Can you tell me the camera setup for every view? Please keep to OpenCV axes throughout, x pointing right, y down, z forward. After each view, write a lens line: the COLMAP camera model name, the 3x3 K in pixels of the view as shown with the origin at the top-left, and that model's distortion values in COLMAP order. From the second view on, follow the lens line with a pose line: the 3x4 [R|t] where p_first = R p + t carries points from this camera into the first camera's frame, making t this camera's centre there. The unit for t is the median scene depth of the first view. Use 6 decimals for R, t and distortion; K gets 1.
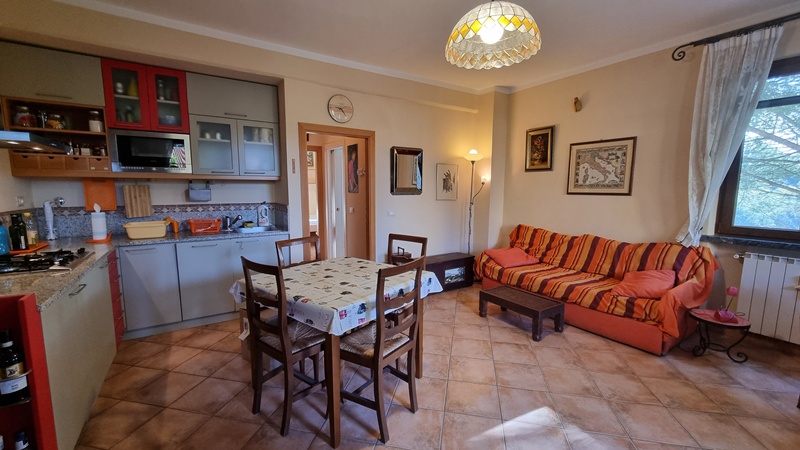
lens RADIAL K [[333.4, 0, 401.2], [0, 333.4, 227.5], [0, 0, 1]] dist [0.000146, -0.000163]
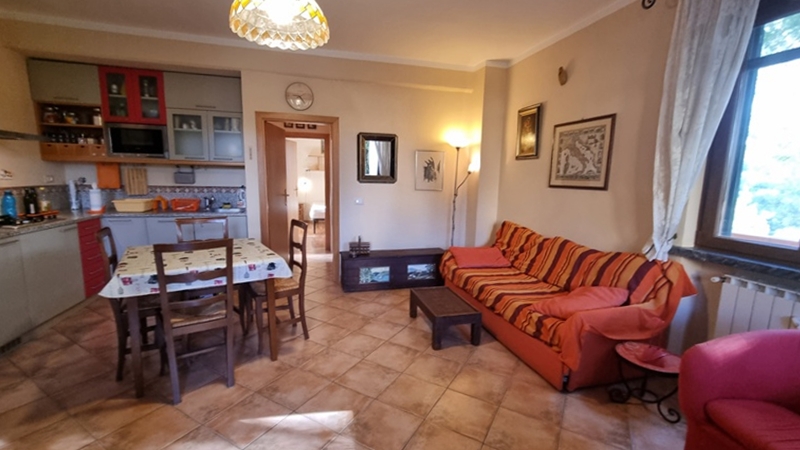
lens RADIAL K [[352.7, 0, 400.1], [0, 352.7, 227.7], [0, 0, 1]] dist [0.000357, -0.000191]
pose [[0.949273, 0.064182, -0.307834, 0.493098], [-0.057308, 0.997865, 0.031328, -0.006474], [0.309187, -0.012098, 0.950924, 0.067013]]
